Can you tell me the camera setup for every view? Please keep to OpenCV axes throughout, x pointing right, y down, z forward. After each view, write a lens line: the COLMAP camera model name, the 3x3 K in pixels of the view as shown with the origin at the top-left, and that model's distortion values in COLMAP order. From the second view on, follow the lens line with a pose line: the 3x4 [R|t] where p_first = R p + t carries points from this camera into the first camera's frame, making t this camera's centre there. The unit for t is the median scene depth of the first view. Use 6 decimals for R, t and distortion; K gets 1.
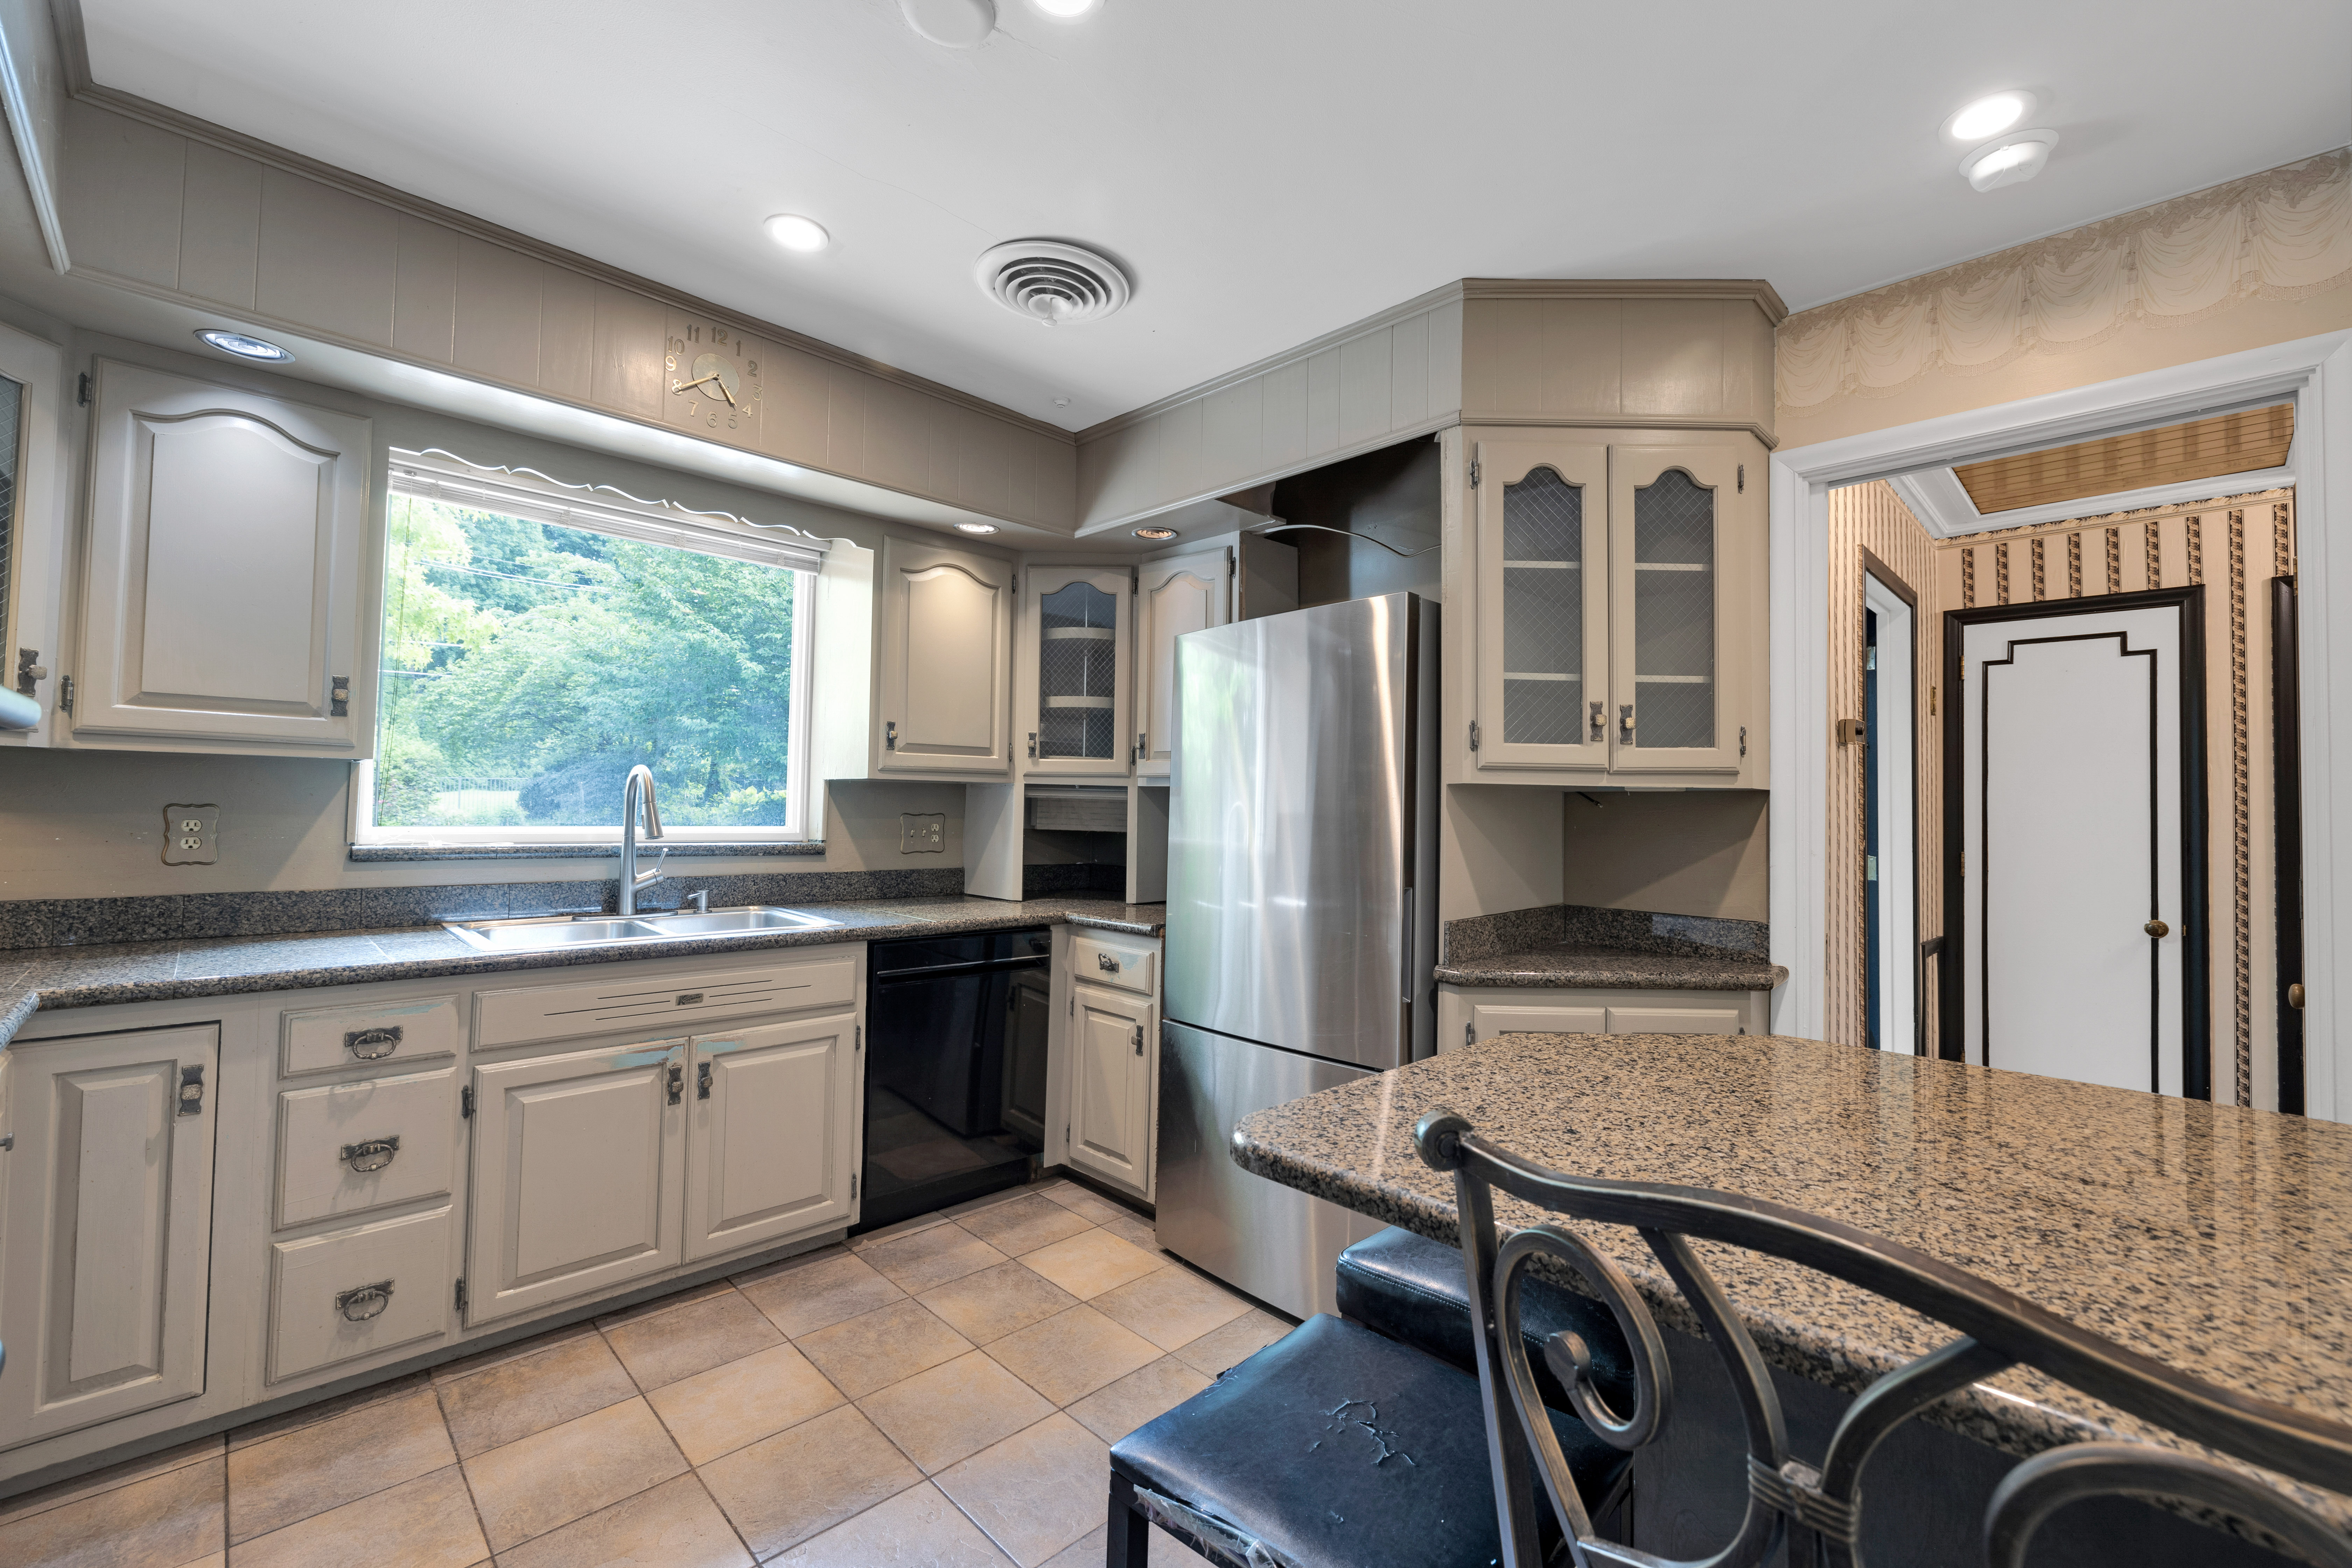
lens RADIAL K [[981.8, 0, 1174.9], [0, 981.8, 780.2], [0, 0, 1]] dist [0.000969, -0.000596]
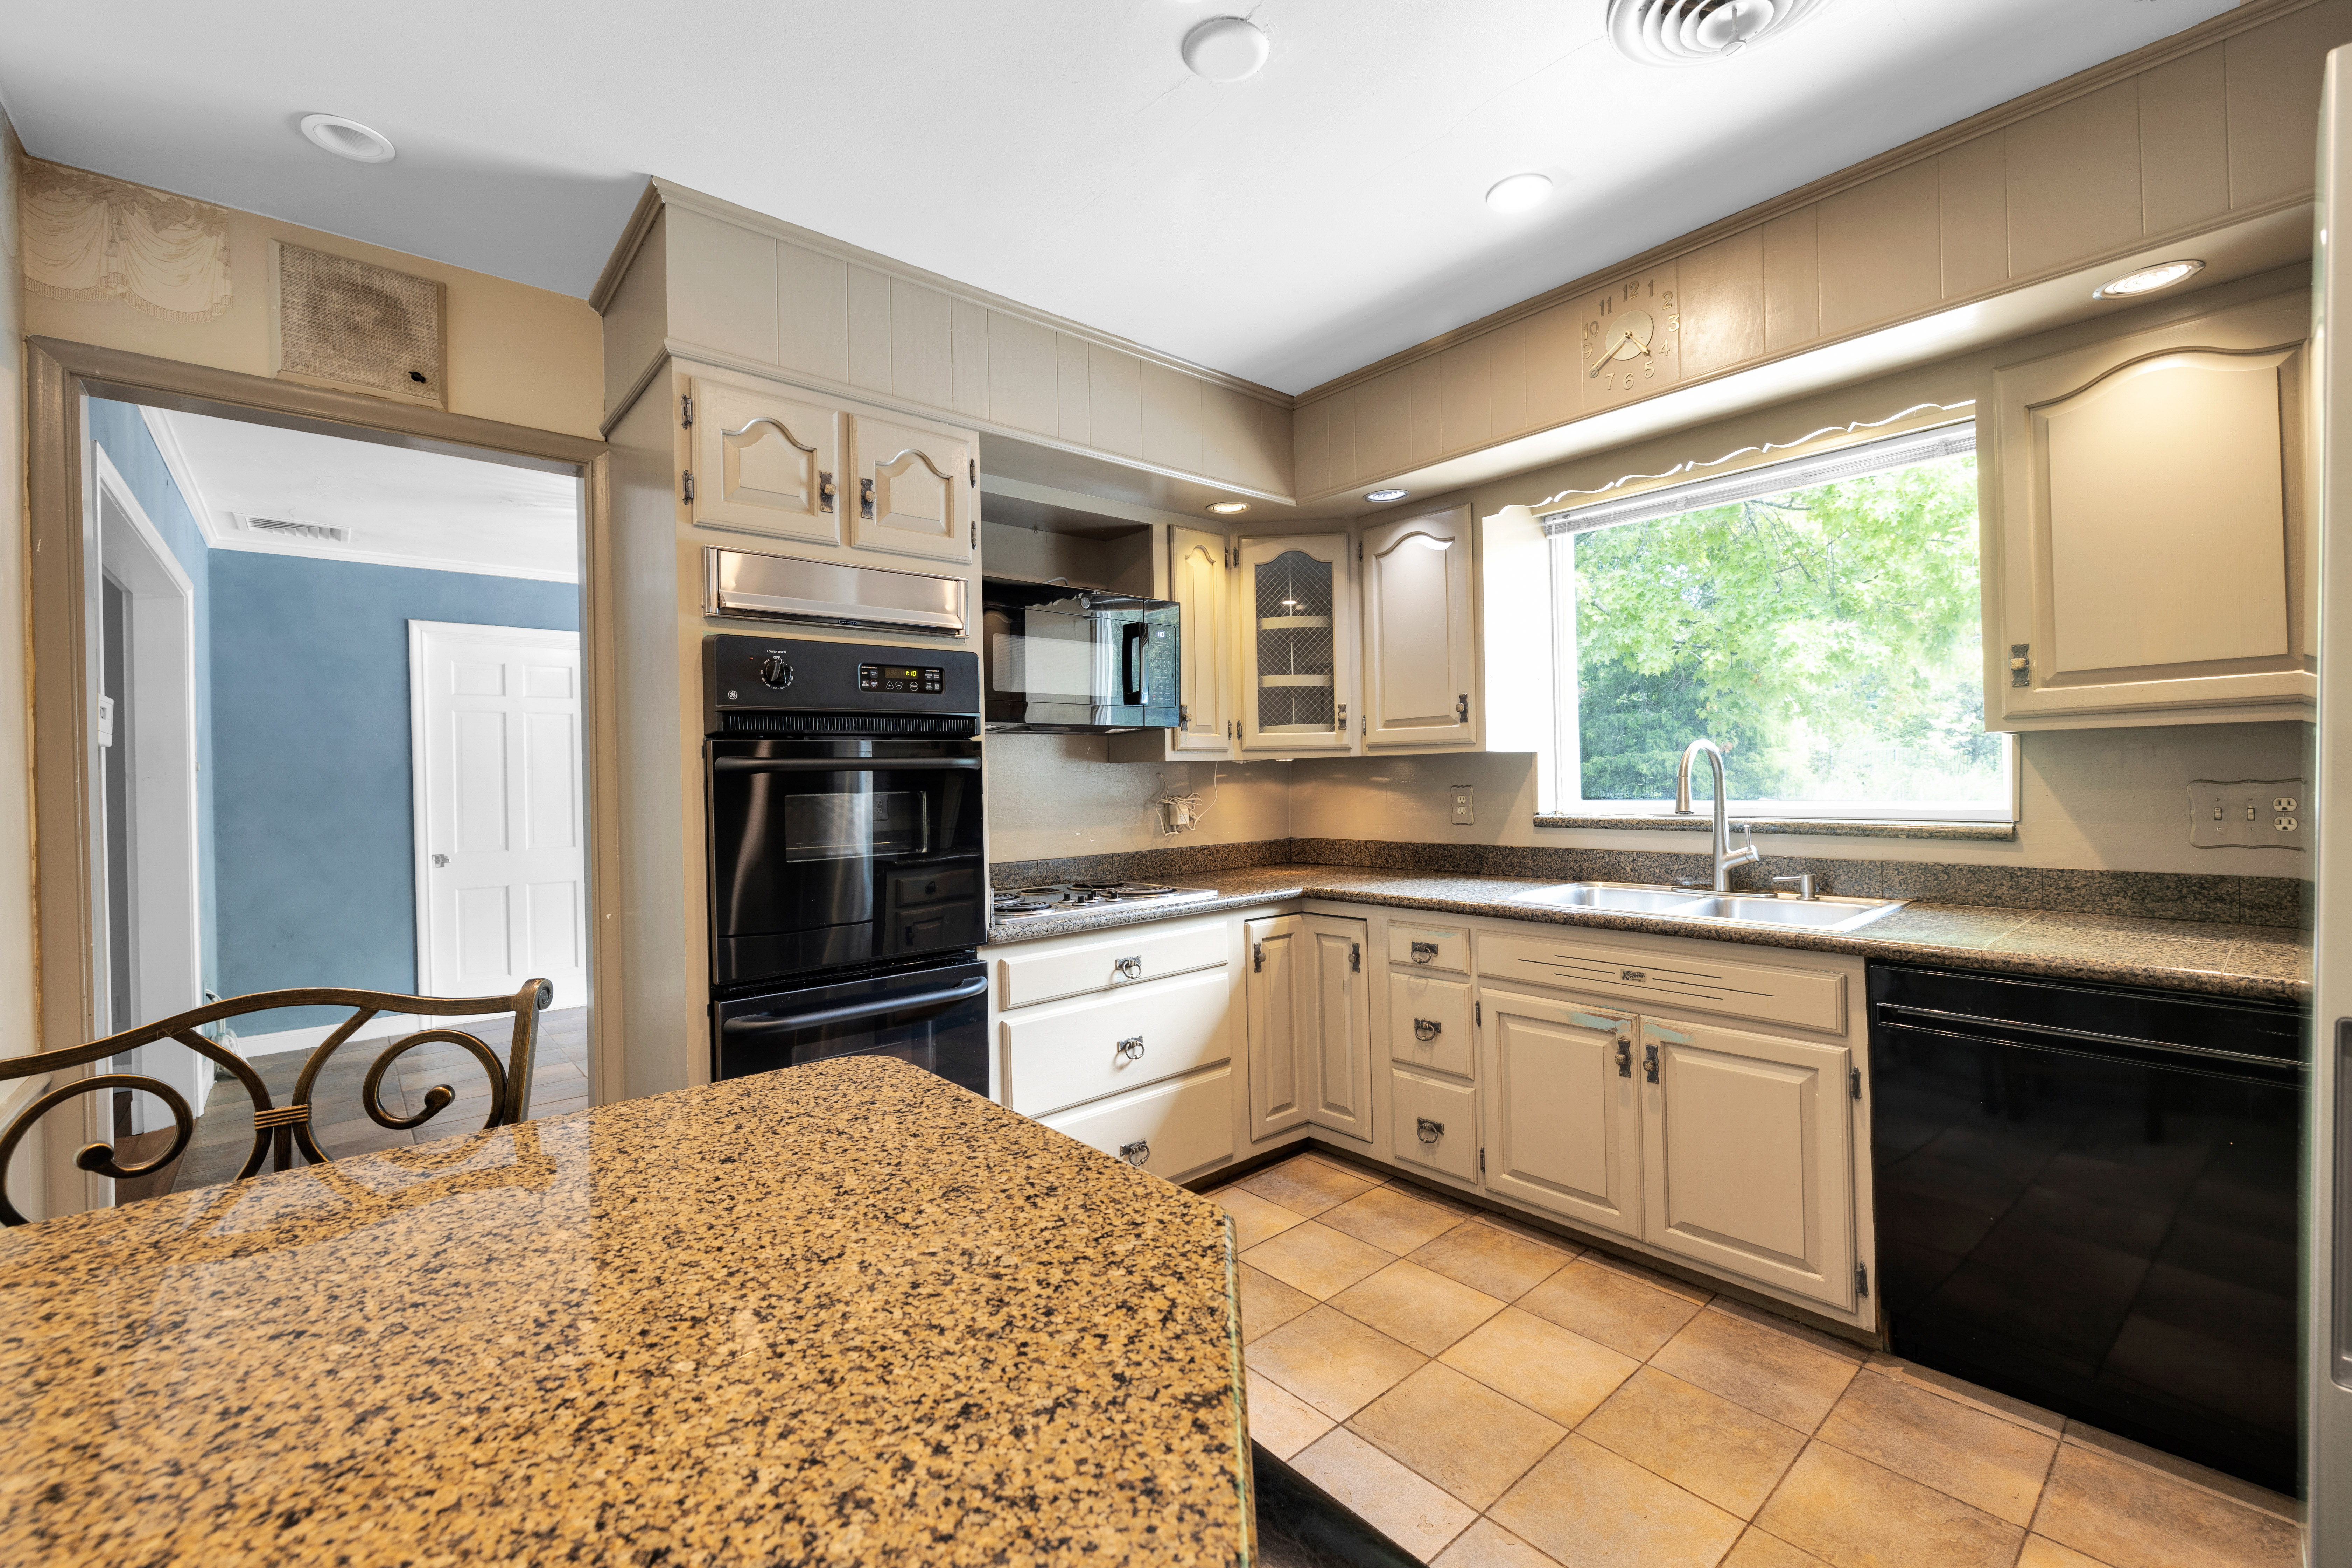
lens RADIAL K [[981.8, 0, 1179.7], [0, 981.8, 778.7], [0, 0, 1]] dist [0.000969, -0.000596]
pose [[-0.060725, -0.016255, -0.998022, 0.556723], [0.048221, 0.998652, -0.019199, 0.022109], [0.996989, -0.049291, -0.059859, 0.647544]]
